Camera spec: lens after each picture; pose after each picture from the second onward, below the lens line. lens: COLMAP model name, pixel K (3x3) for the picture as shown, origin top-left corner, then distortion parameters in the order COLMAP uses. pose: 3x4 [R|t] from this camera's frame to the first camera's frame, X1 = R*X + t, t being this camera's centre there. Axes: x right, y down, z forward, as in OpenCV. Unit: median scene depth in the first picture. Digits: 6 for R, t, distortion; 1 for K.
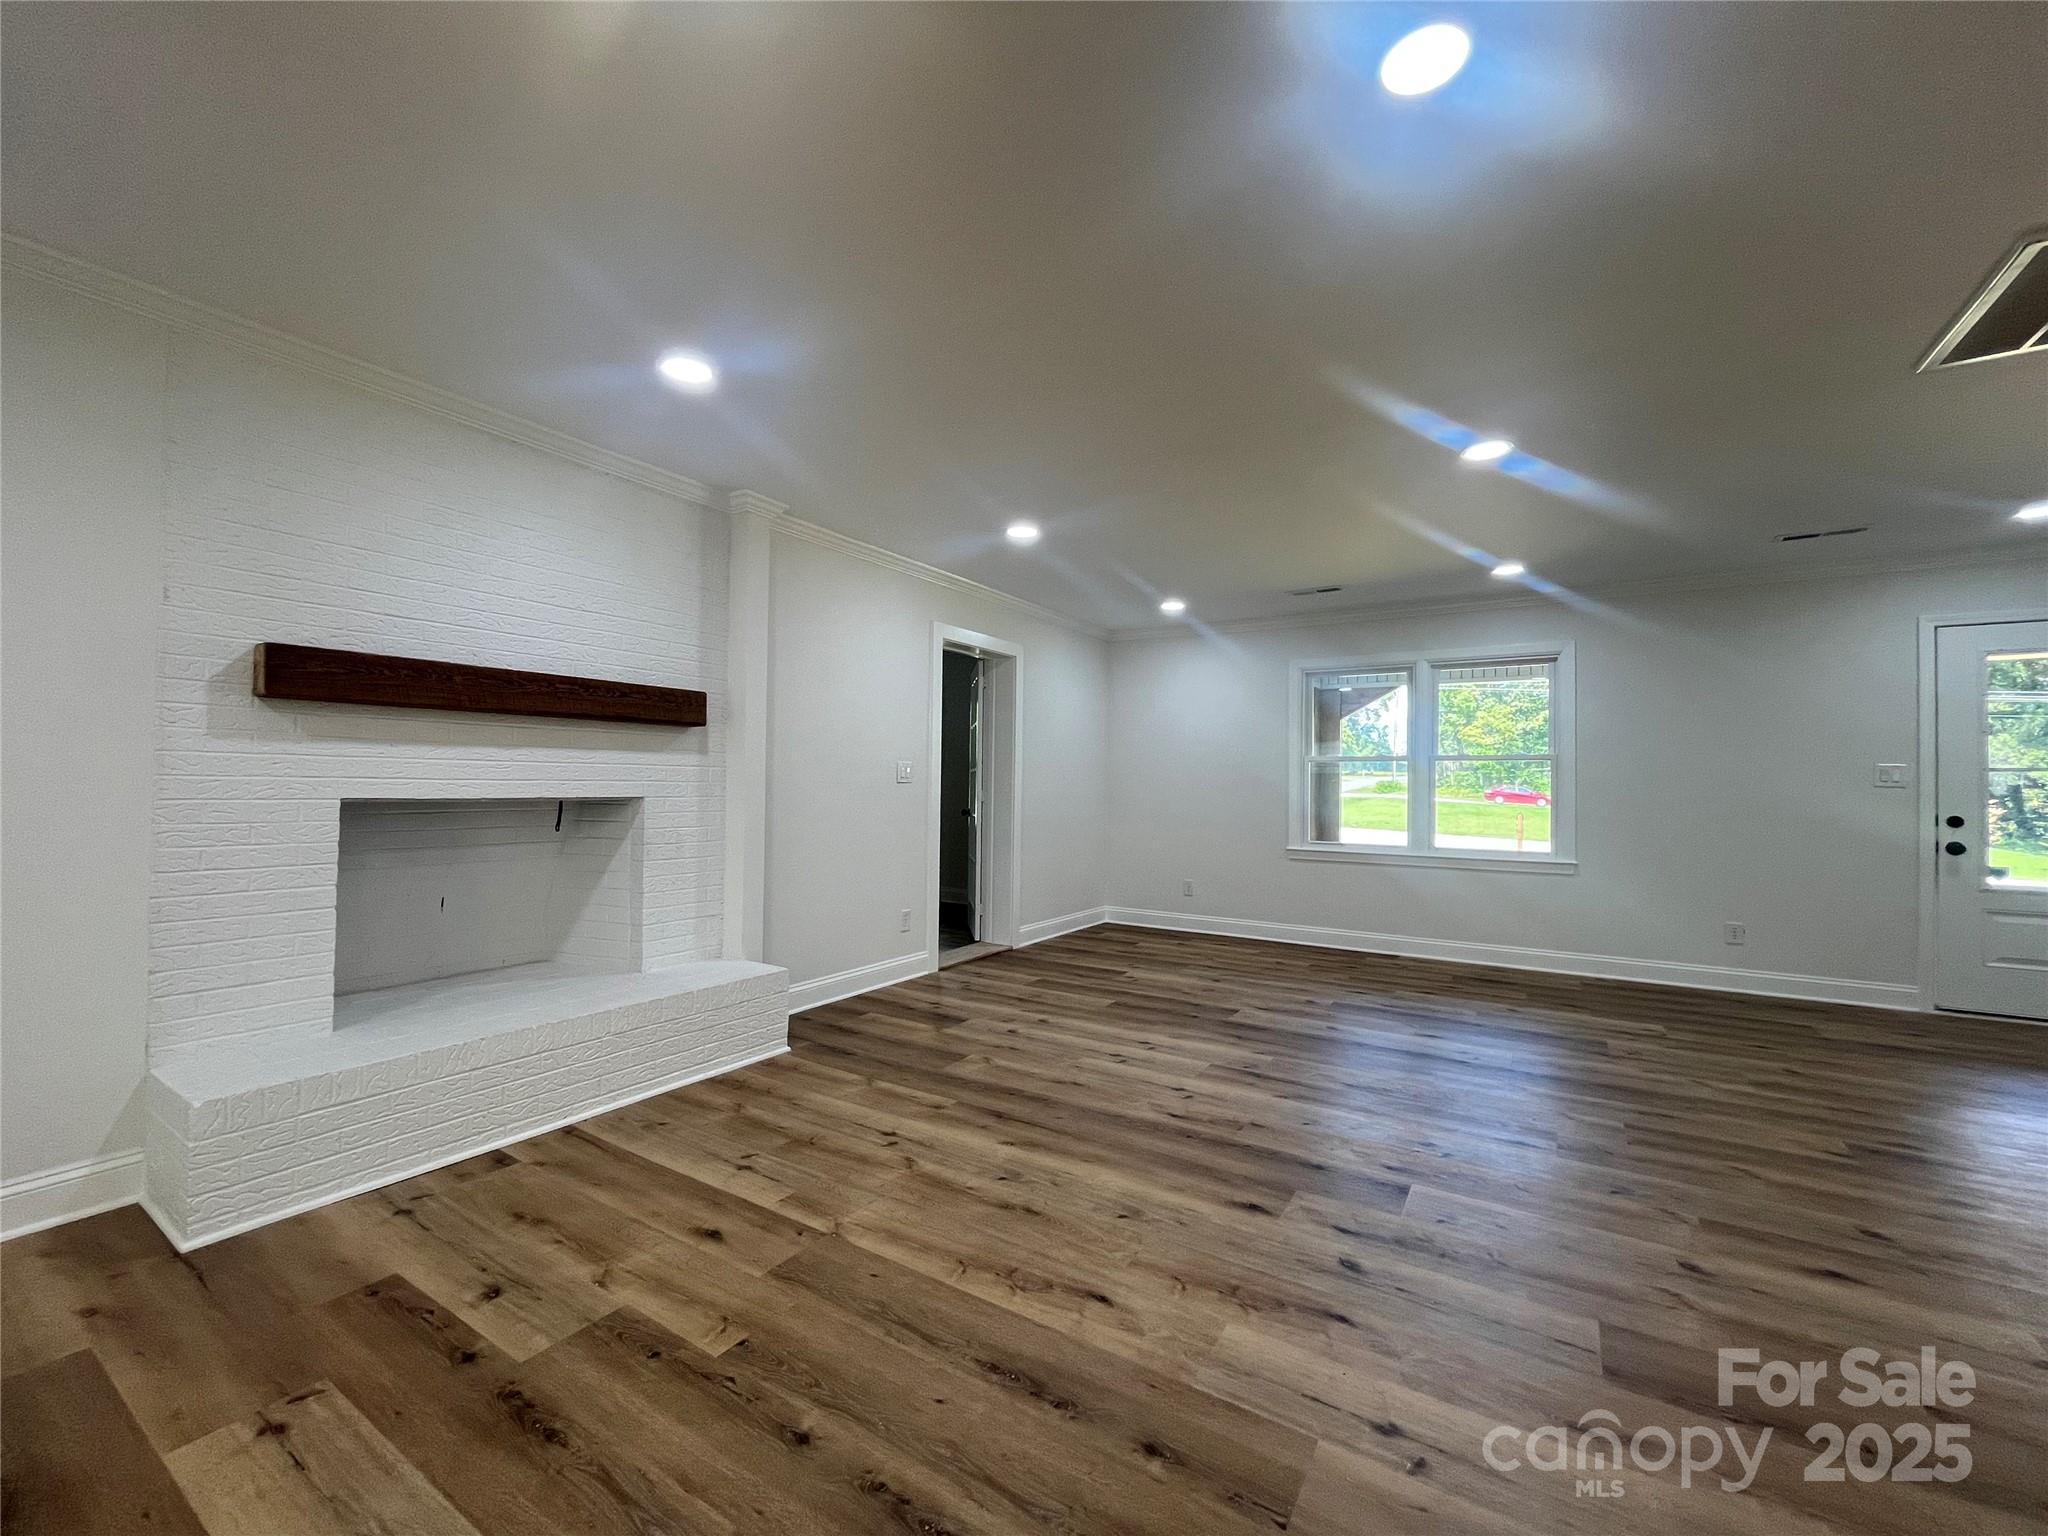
lens RADIAL K [[830.5, 0, 1020.5], [0, 830.5, 770.8], [0, 0, 1]] dist [-0.002407, -0.000420]
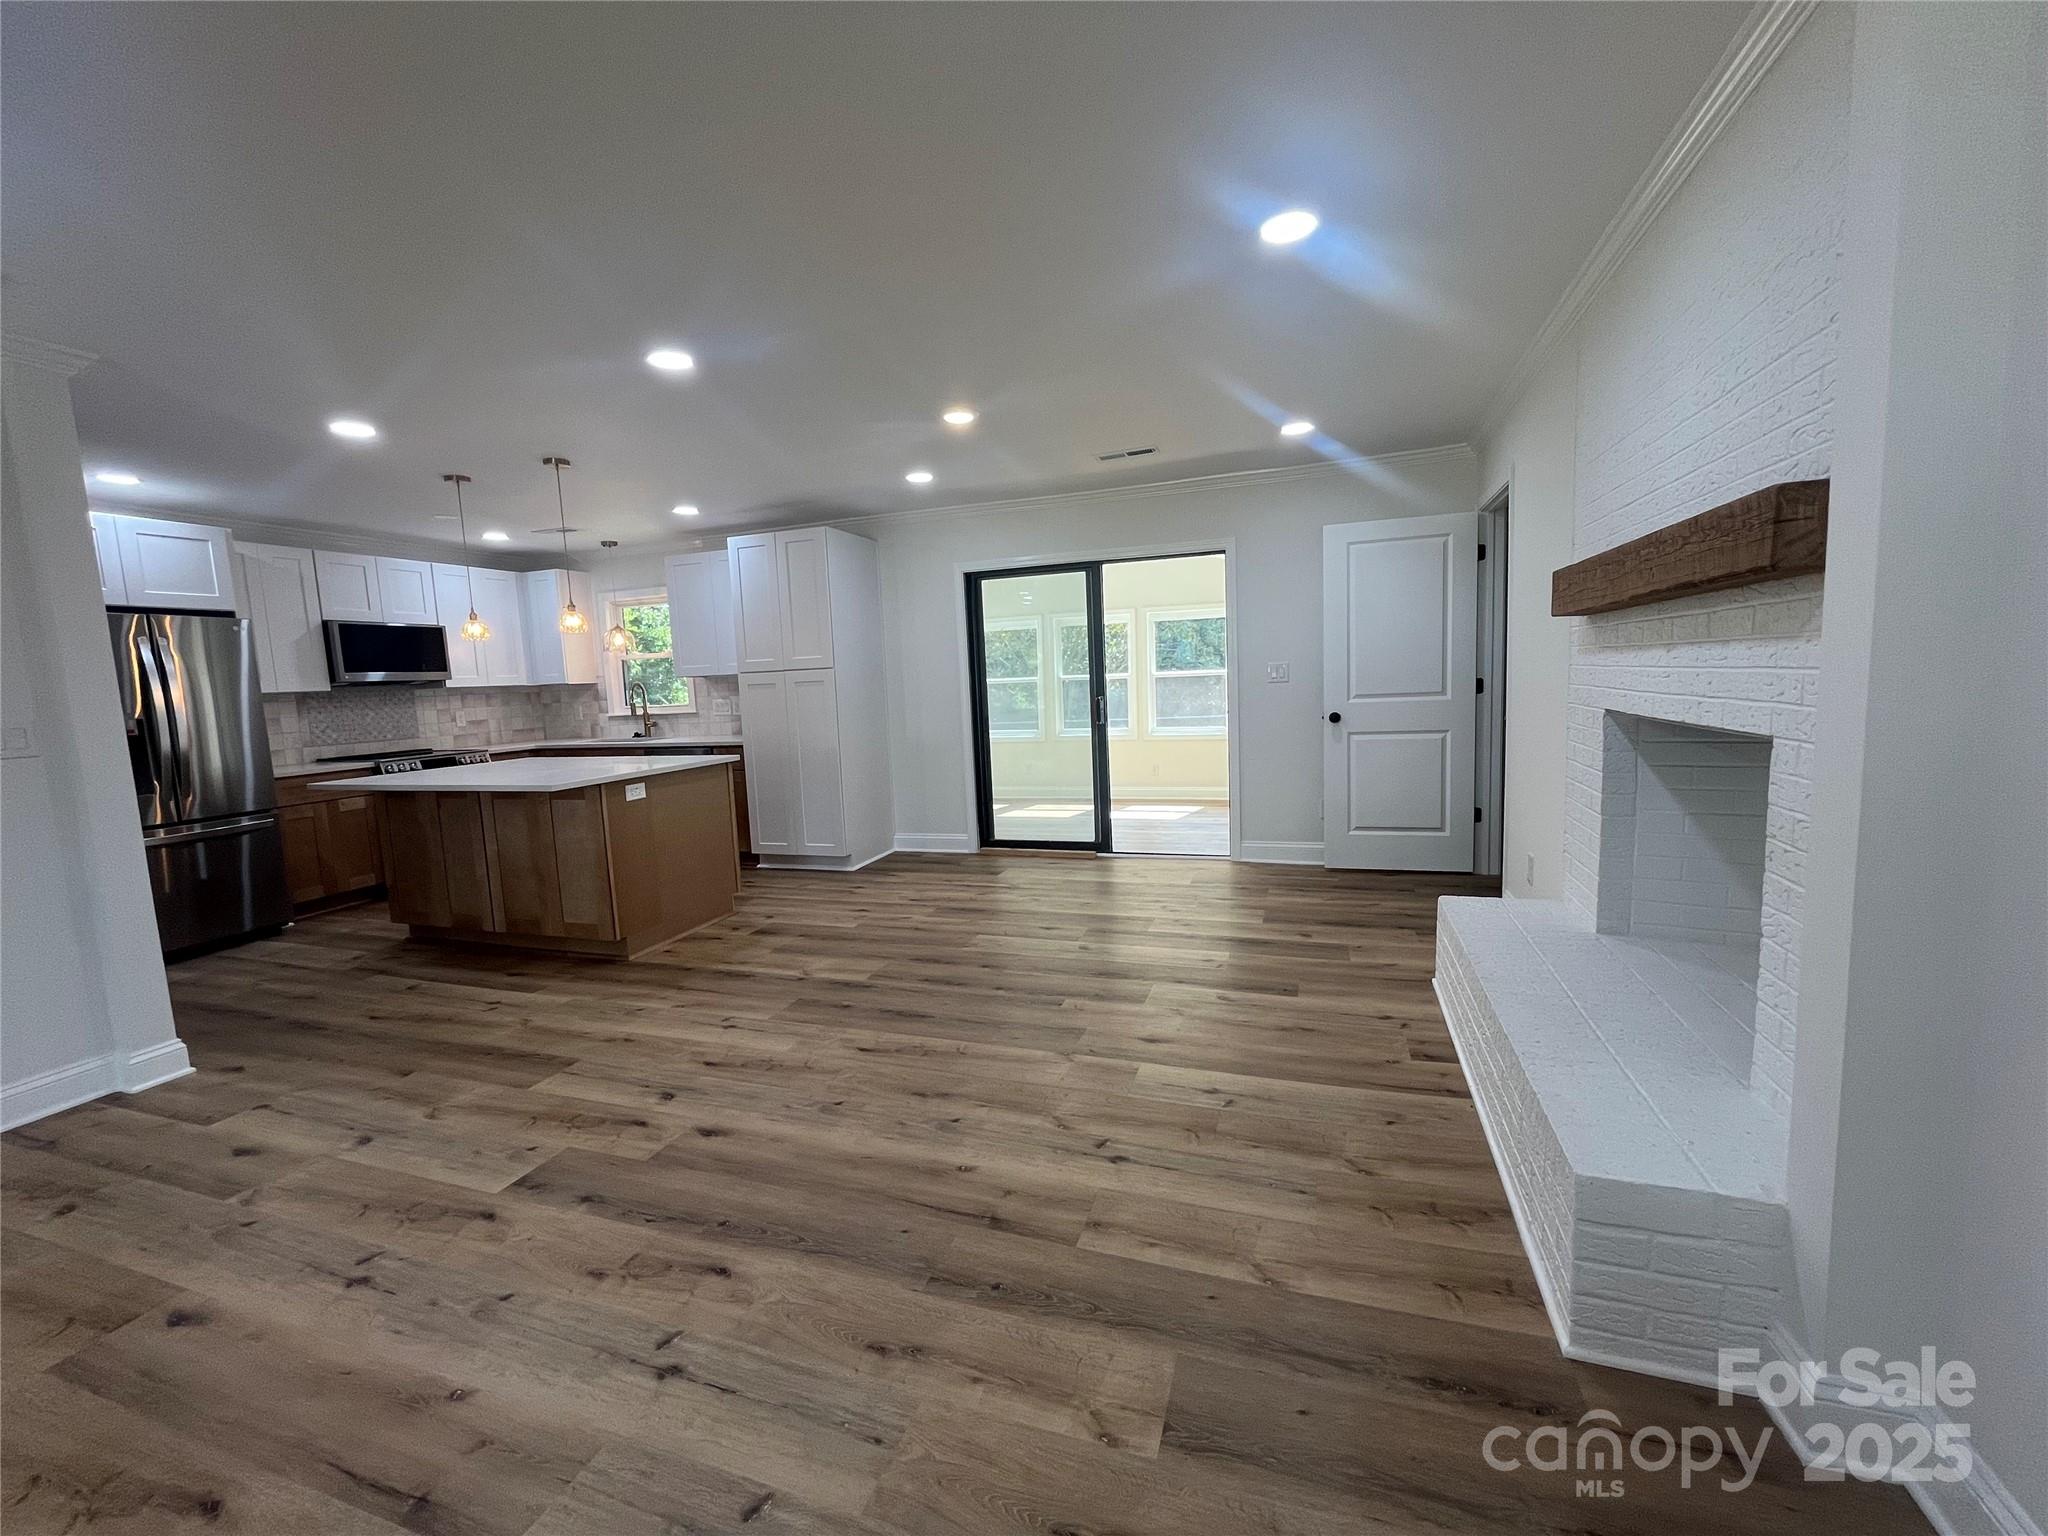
lens RADIAL K [[830.5, 0, 1020.5], [0, 830.5, 770.8], [0, 0, 1]] dist [-0.002407, -0.000420]
pose [[-0.972513, 0.056494, -0.225892, 0.094195], [0.035524, 0.994762, 0.095846, -0.012919], [0.230123, 0.085187, -0.969426, 1.777959]]
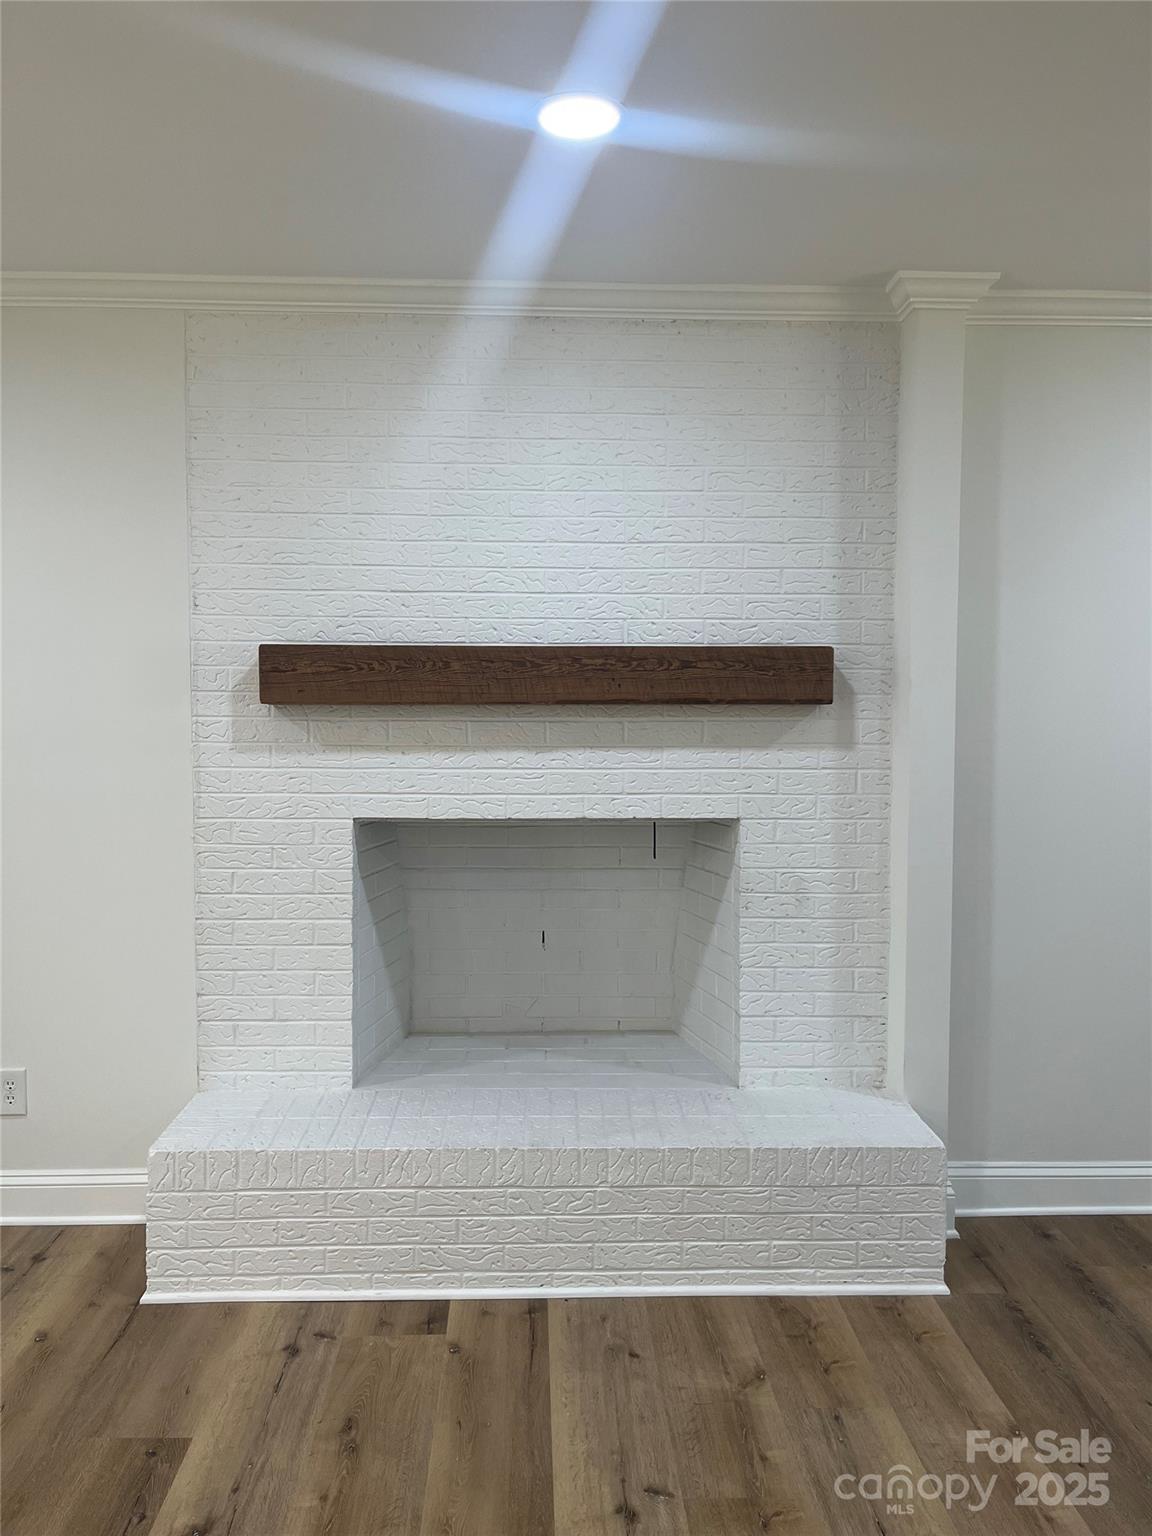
lens RADIAL K [[1159.4, 0, 573.0], [0, 1159.4, 779.2], [0, 0, 1]] dist [0.061696, -0.090060]
pose [[0.570555, 0.040618, -0.820254, 0.272721], [0.017477, 0.997949, 0.061575, -0.073942], [0.821073, -0.049467, 0.568675, 0.501773]]
